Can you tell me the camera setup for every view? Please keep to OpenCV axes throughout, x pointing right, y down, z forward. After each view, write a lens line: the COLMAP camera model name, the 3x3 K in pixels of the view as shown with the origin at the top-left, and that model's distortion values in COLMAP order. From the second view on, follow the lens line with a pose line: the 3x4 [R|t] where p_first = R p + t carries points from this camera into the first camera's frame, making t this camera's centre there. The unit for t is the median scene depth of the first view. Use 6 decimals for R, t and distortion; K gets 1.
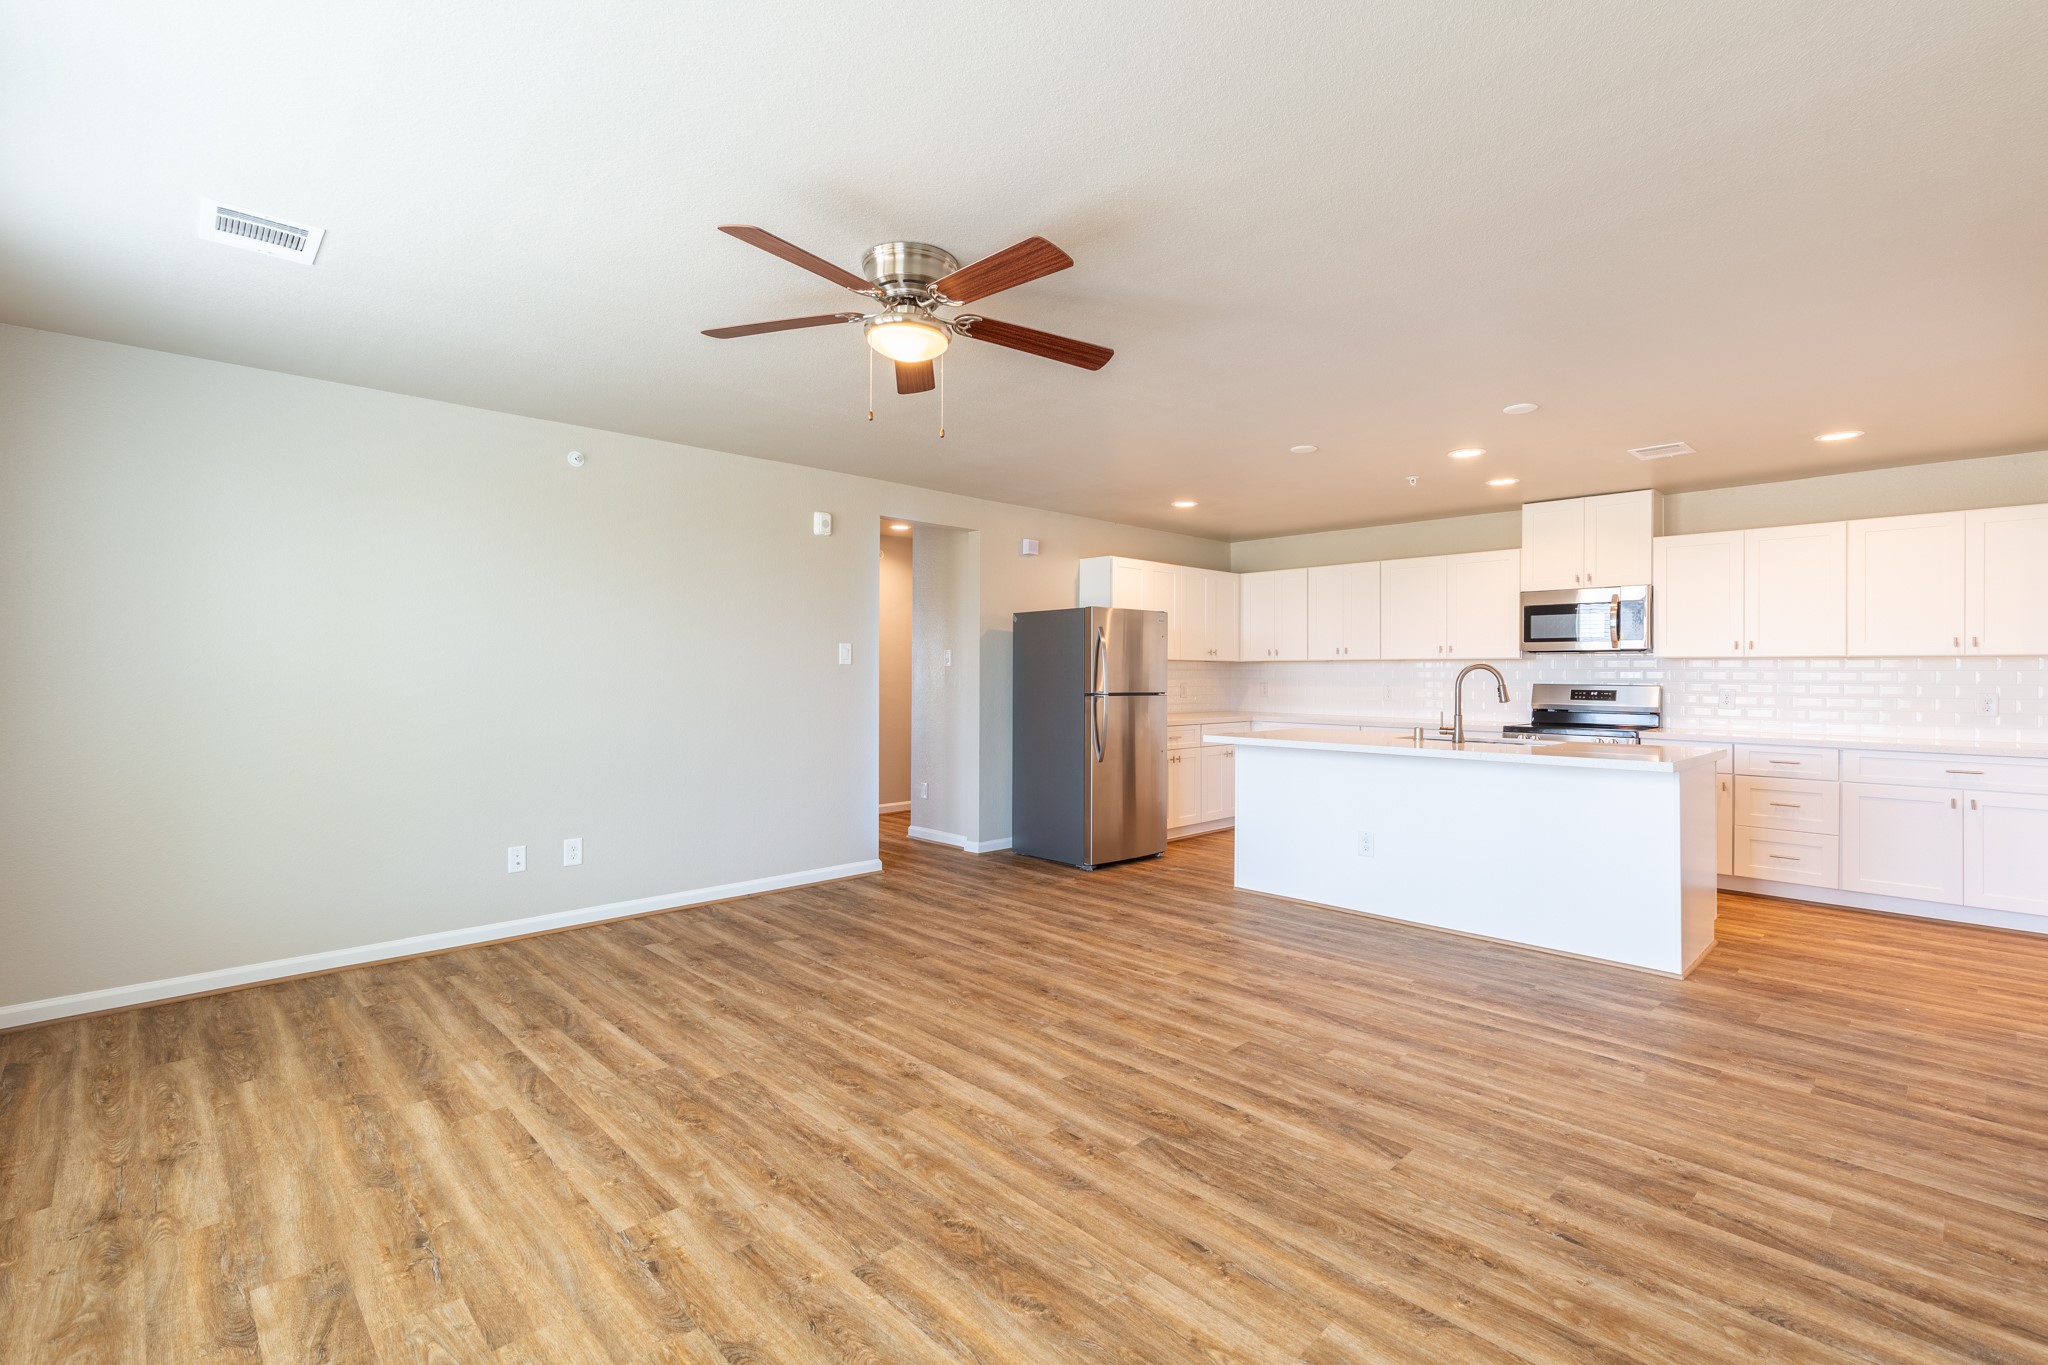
lens RADIAL K [[936.9, 0, 1024.3], [0, 936.9, 668.8], [0, 0, 1]] dist [0.002863, -0.000050]
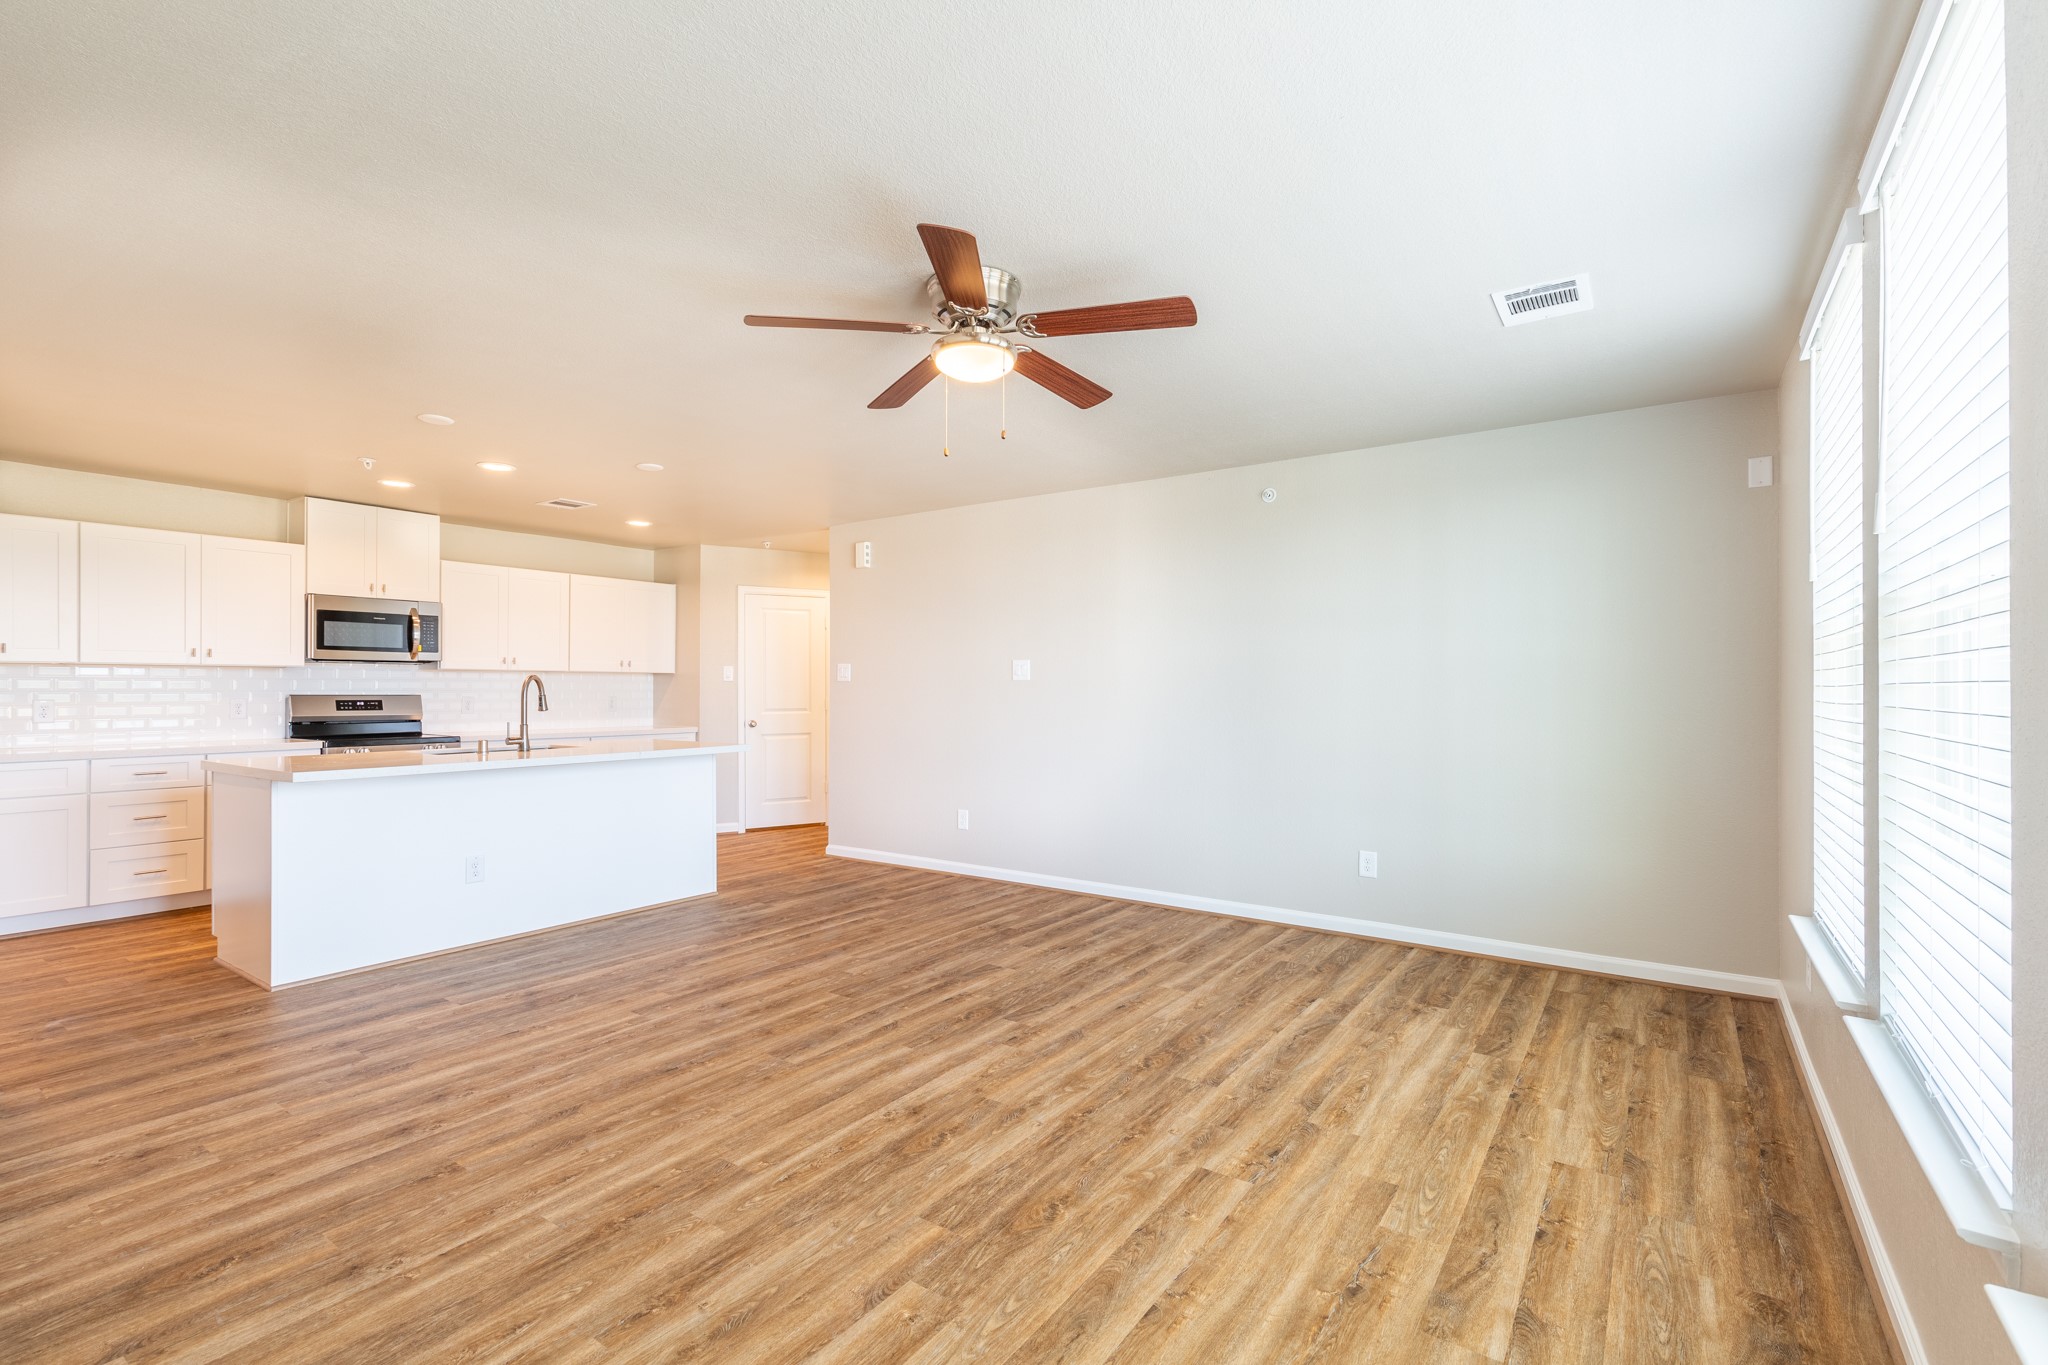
lens RADIAL K [[936.9, 0, 1021.2], [0, 936.9, 684.8], [0, 0, 1]] dist [0.002863, -0.000050]
pose [[-0.199606, -0.003685, 0.979869, -1.252857], [-0.007195, 0.999971, 0.002295, -0.001636], [-0.979850, -0.006592, -0.199627, 1.269173]]
